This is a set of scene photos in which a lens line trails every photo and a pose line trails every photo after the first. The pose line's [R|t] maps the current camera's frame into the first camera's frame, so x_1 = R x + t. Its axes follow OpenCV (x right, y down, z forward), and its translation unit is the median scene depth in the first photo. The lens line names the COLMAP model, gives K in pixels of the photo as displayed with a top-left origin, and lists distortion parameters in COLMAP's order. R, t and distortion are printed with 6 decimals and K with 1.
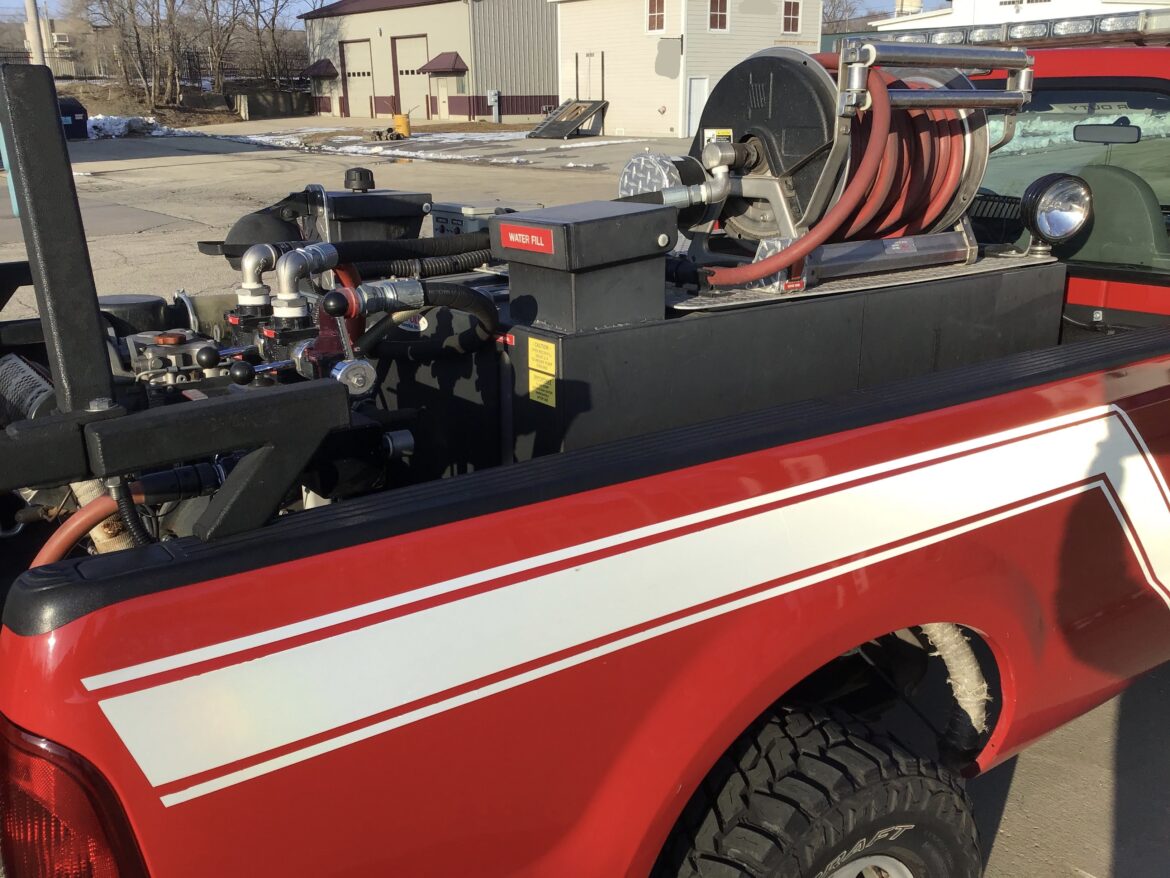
lens RADIAL K [[1054.7, 0, 574.4], [0, 1054.7, 431.5], [0, 0, 1]] dist [0.112779, -0.202374]
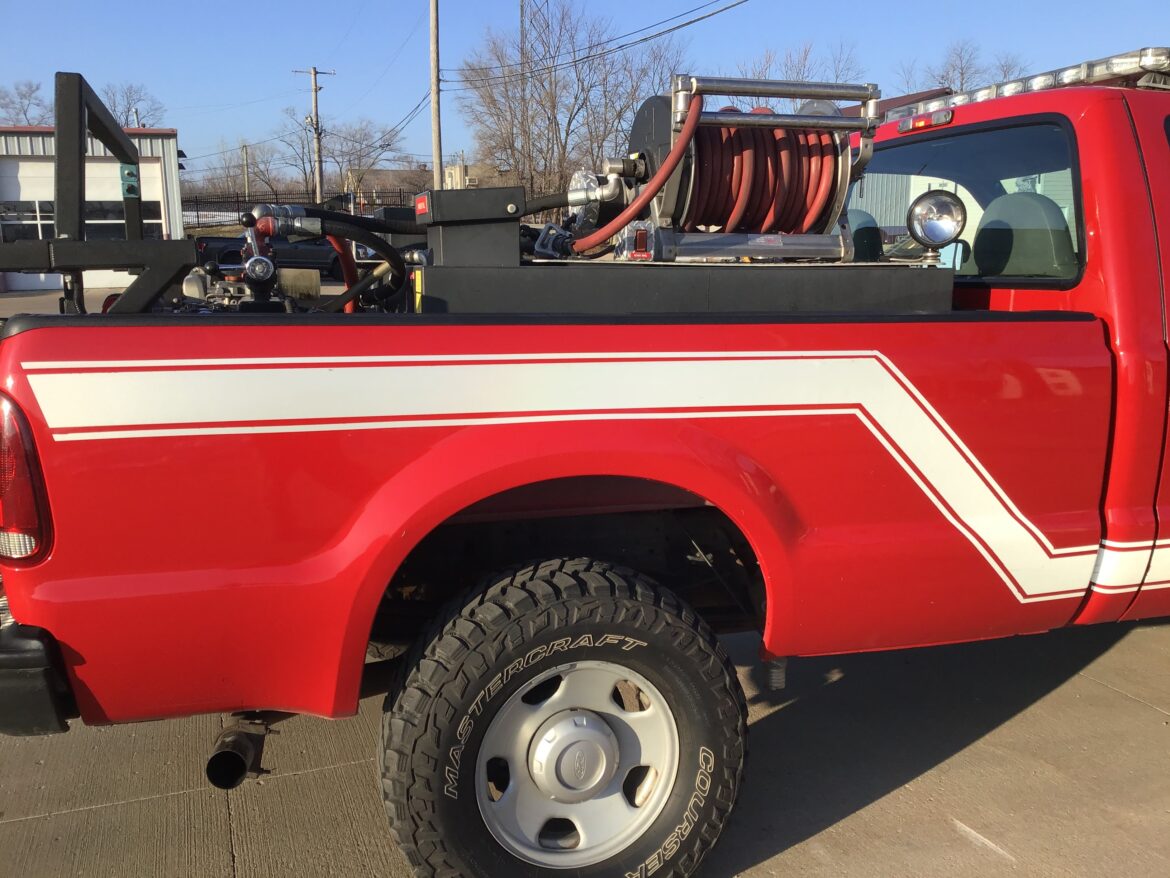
lens RADIAL K [[1054.7, 0, 574.4], [0, 1054.7, 431.5], [0, 0, 1]] dist [0.112779, -0.202374]
pose [[0.941868, 0.065623, -0.329512, 0.609105], [-0.105163, 0.989041, -0.103623, 0.240540], [0.319101, 0.132252, 0.938448, -0.265488]]
